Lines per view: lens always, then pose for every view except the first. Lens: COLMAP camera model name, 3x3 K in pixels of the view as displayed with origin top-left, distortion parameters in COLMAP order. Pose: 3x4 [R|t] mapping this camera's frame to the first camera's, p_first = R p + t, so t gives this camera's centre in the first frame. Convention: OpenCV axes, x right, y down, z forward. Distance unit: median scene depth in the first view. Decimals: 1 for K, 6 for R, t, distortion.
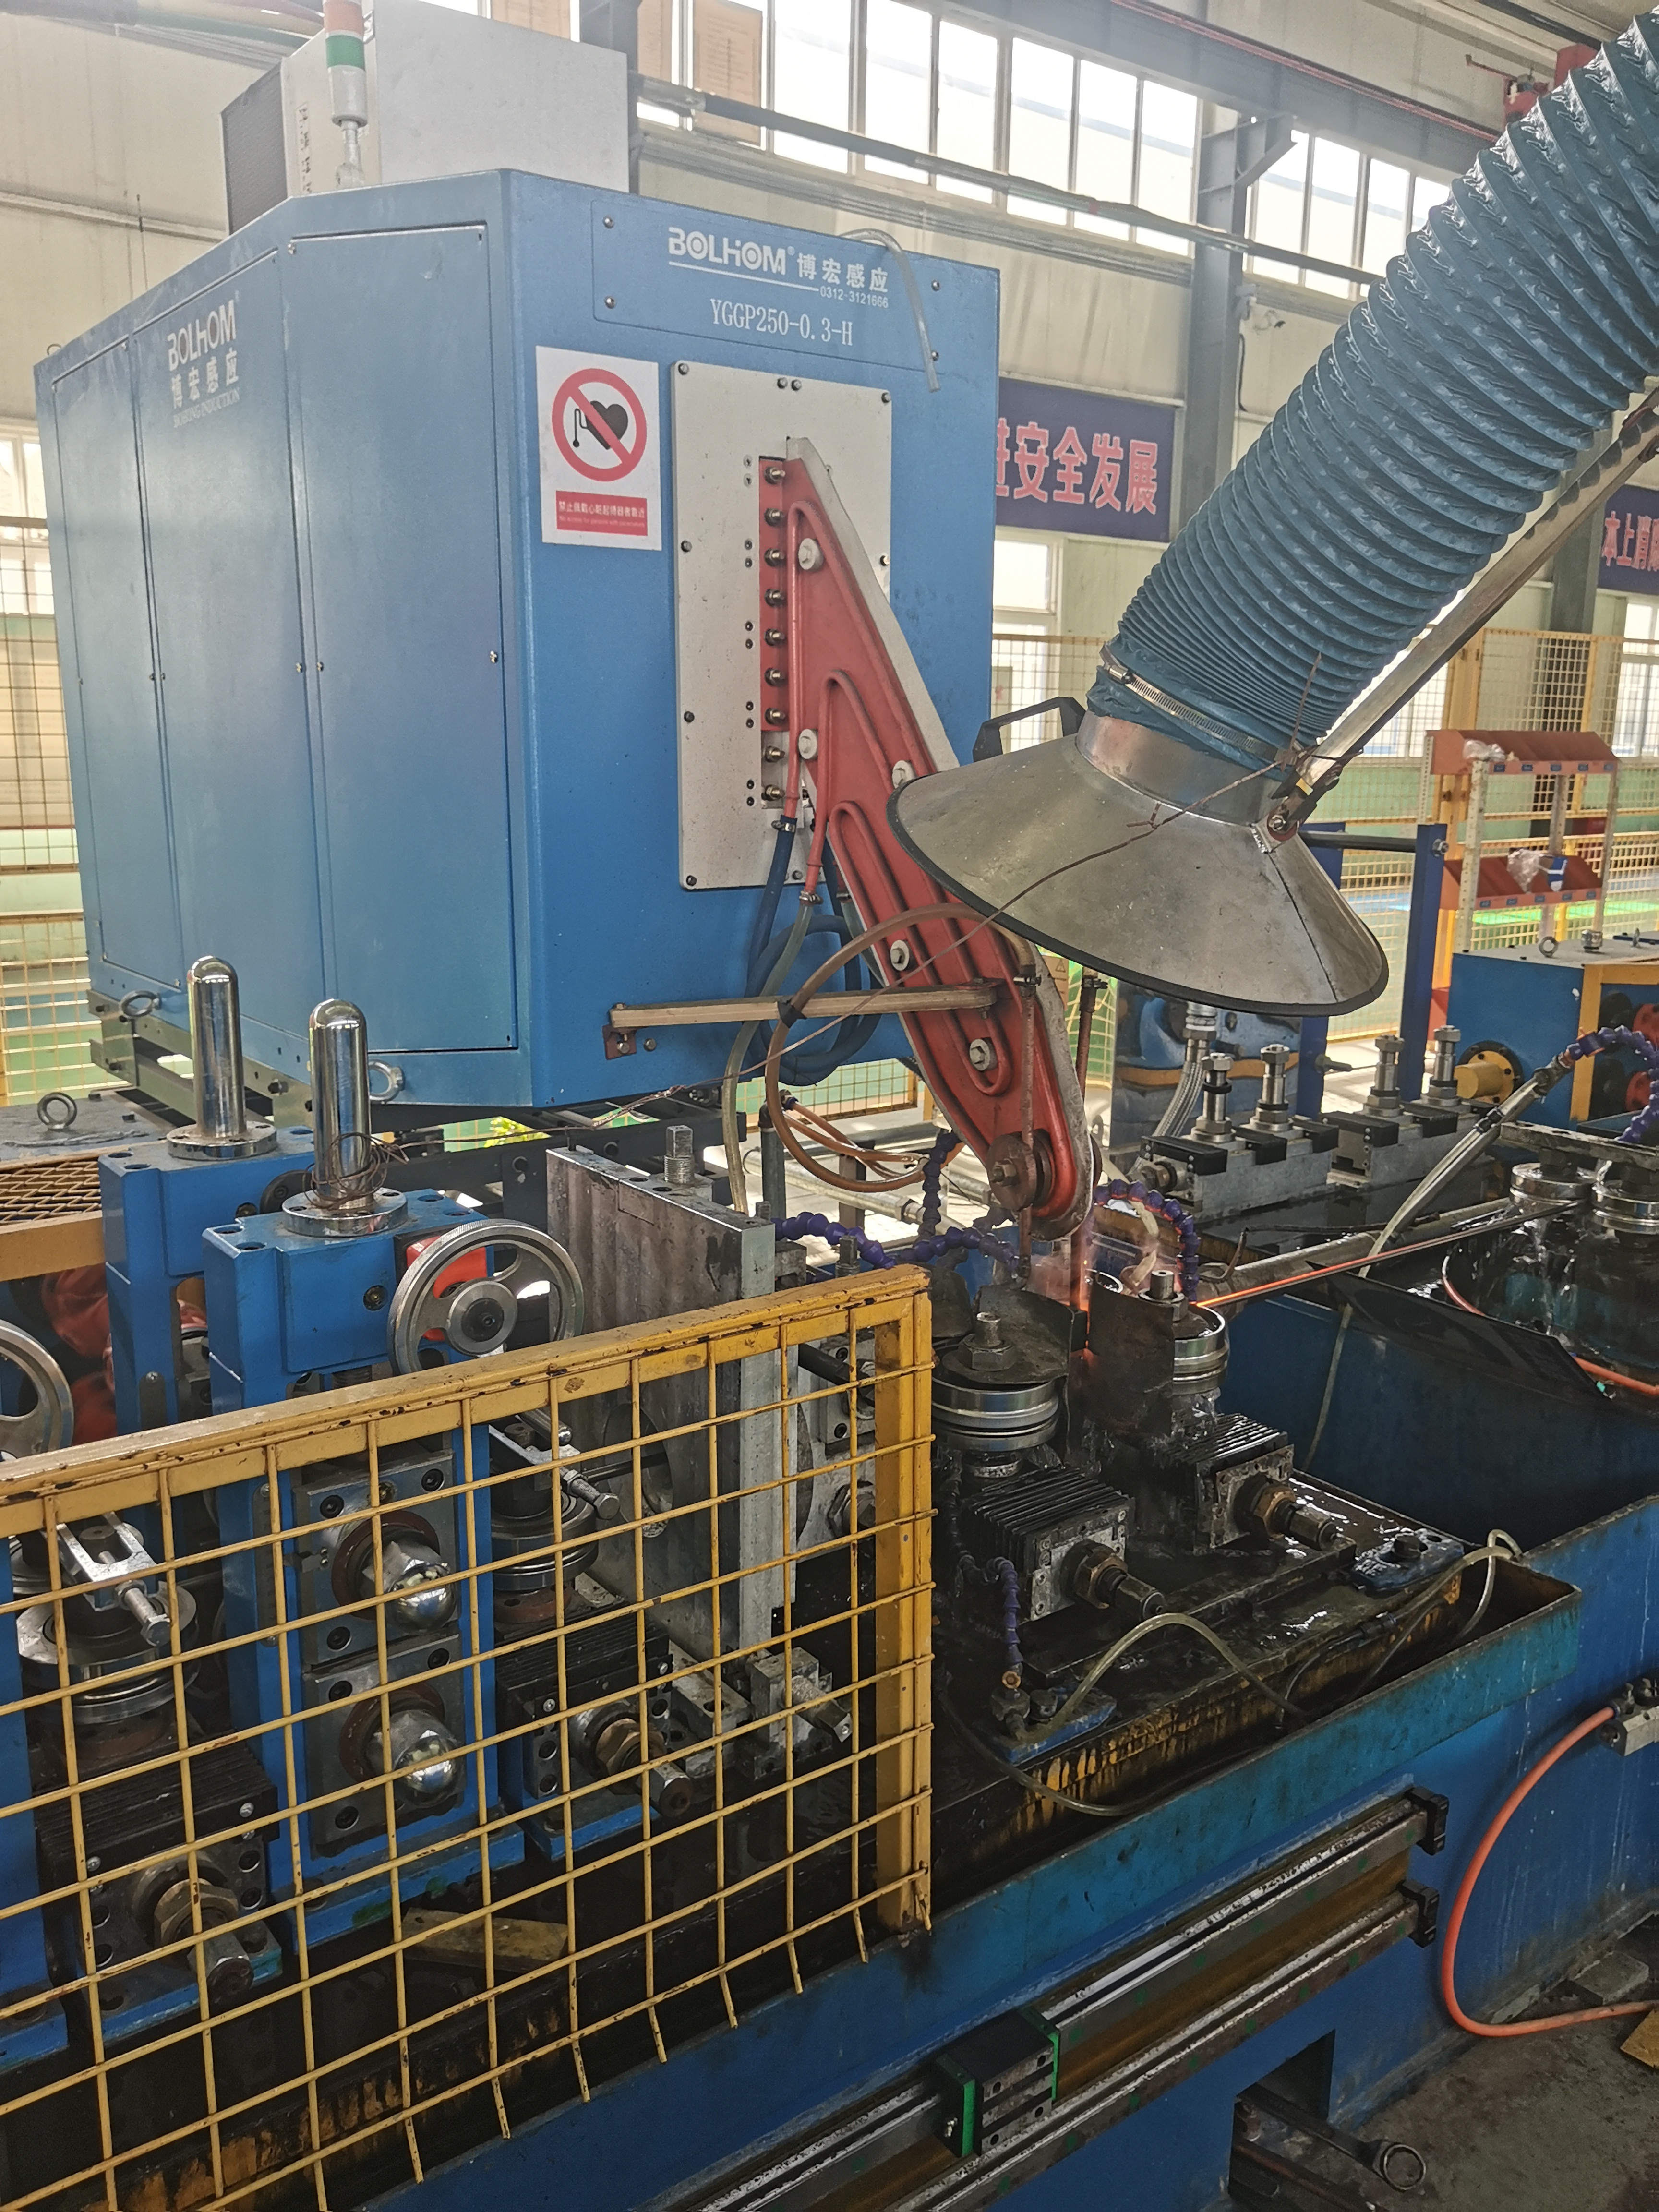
lens RADIAL K [[1745.9, 0, 839.2], [0, 1745.9, 1112.5], [0, 0, 1]] dist [0.012748, -0.000146]
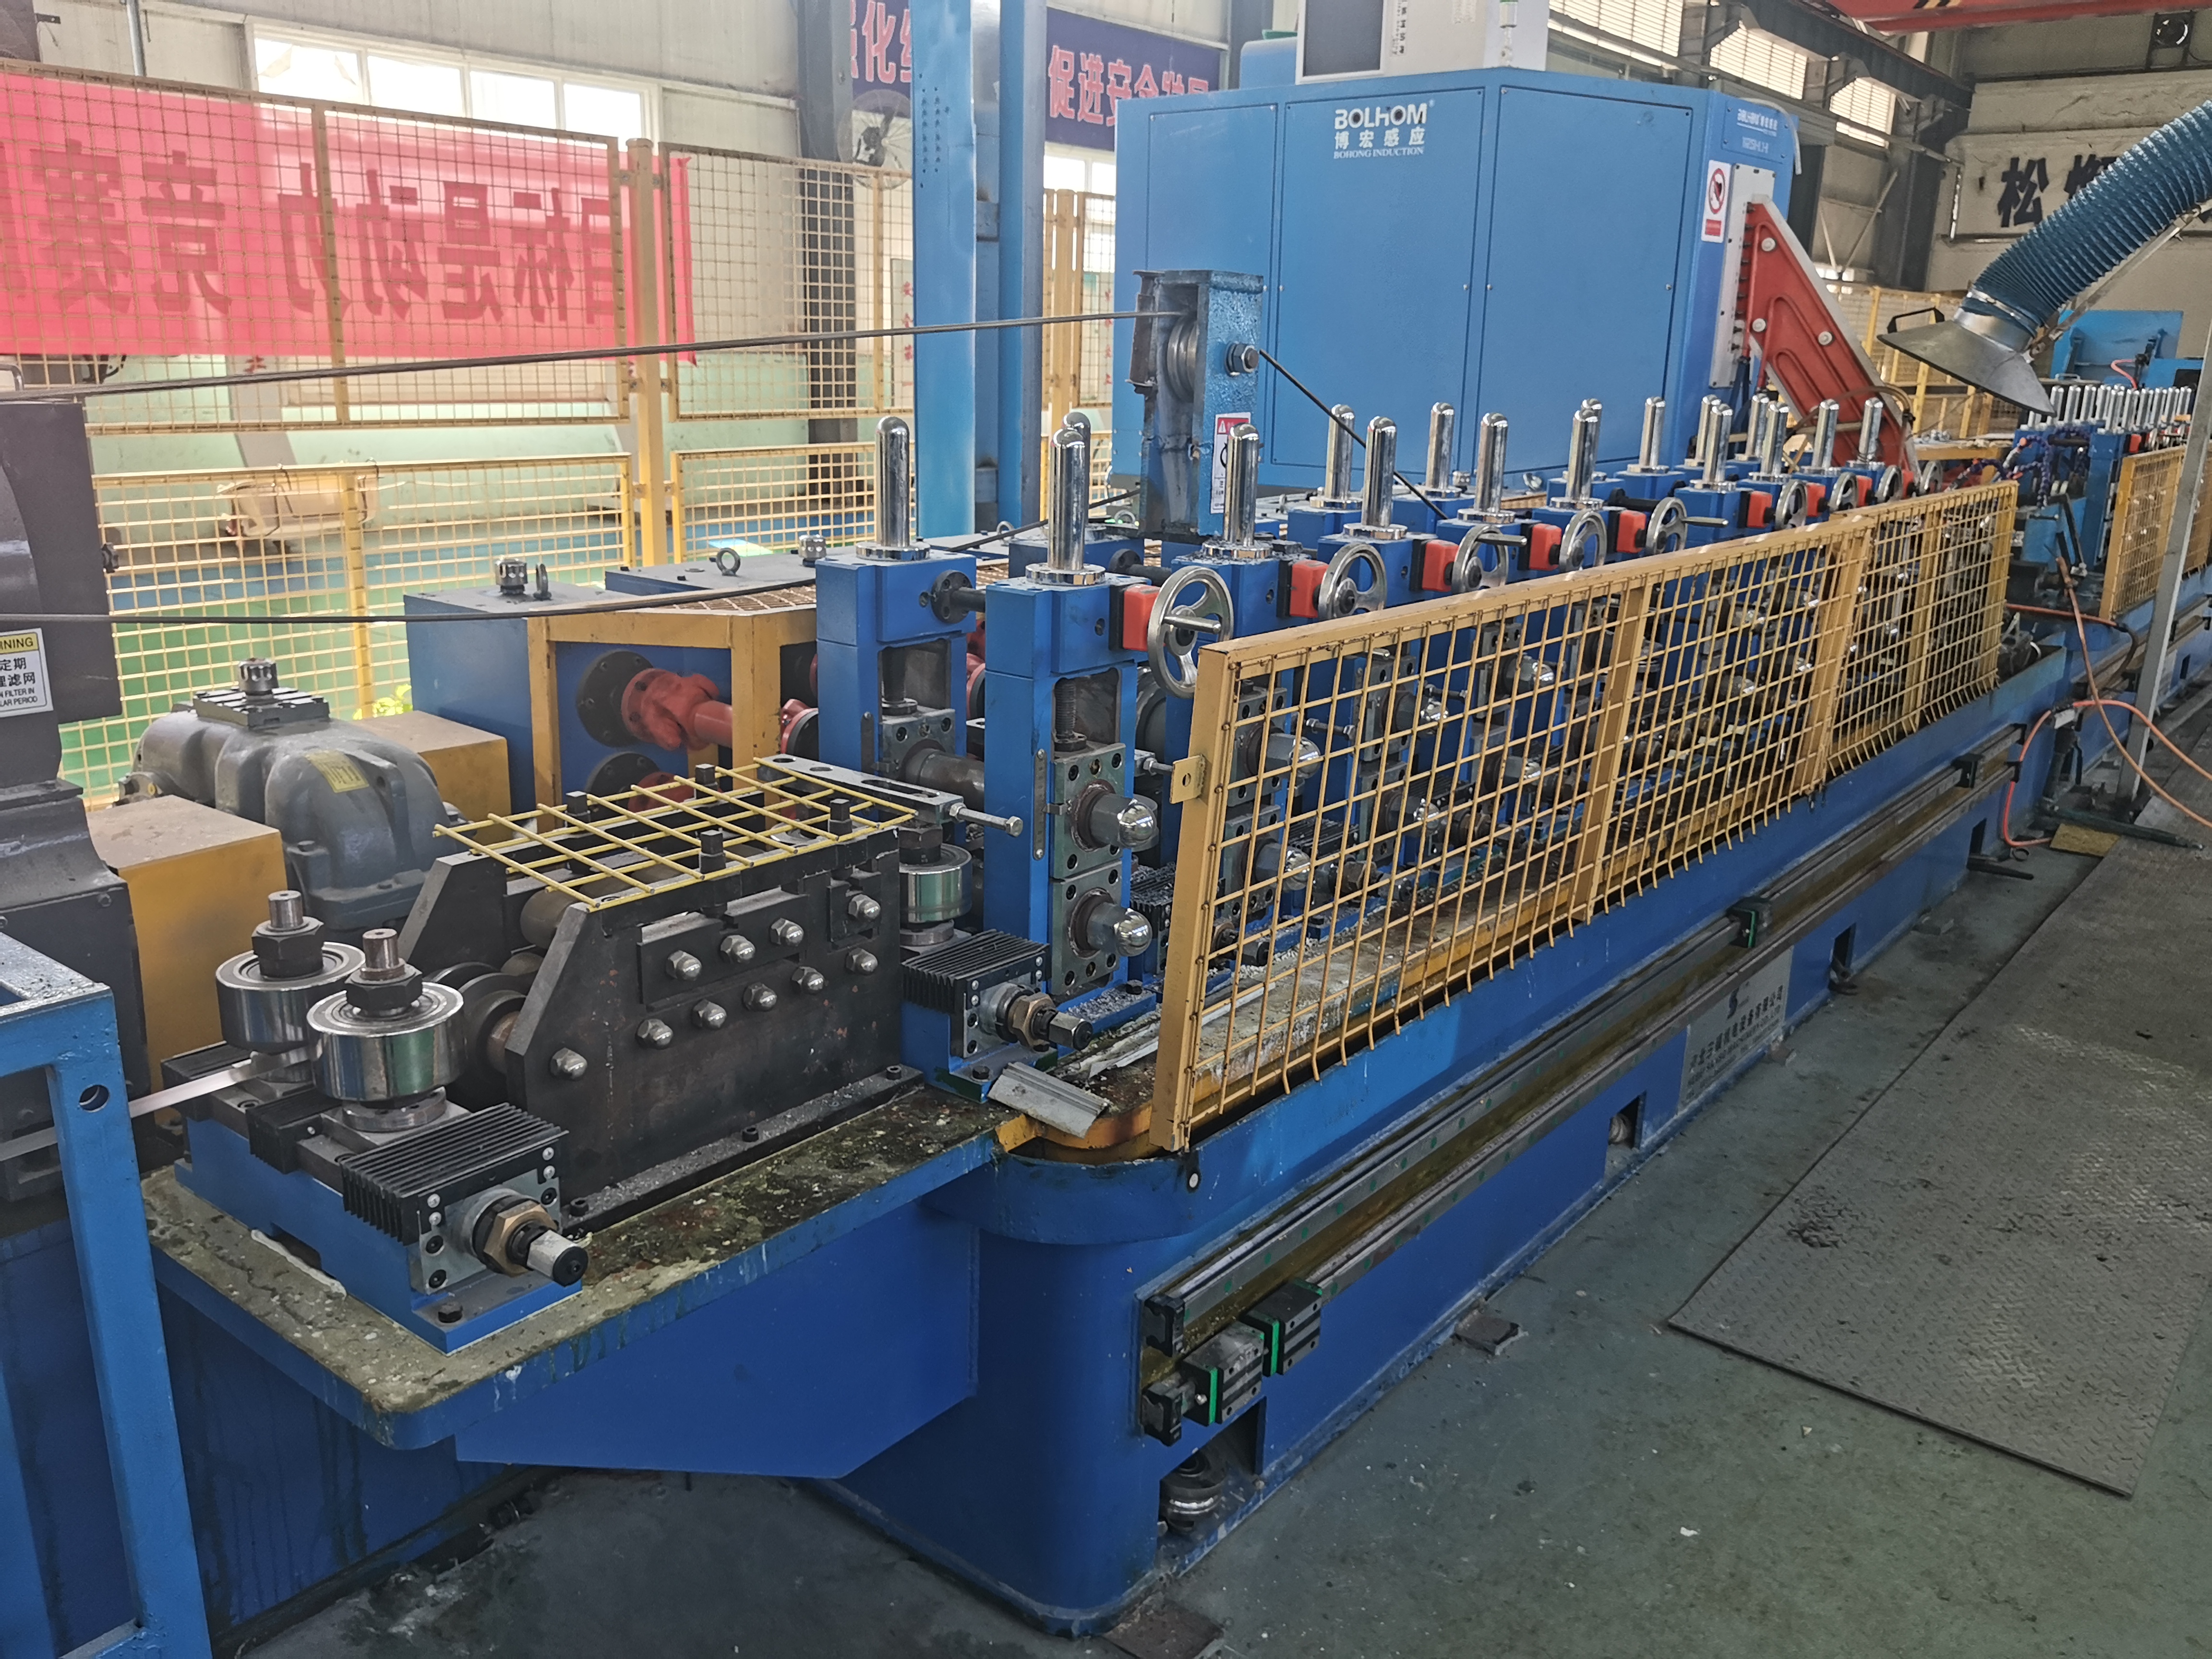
lens RADIAL K [[1745.9, 0, 1095.1], [0, 1745.9, 815.5], [0, 0, 1]] dist [0.012748, -0.000146]
pose [[0.969571, -0.053306, 0.238937, -0.210511], [0.039745, 0.997333, 0.061221, 0.038336], [-0.241563, -0.049861, 0.969103, -0.157653]]
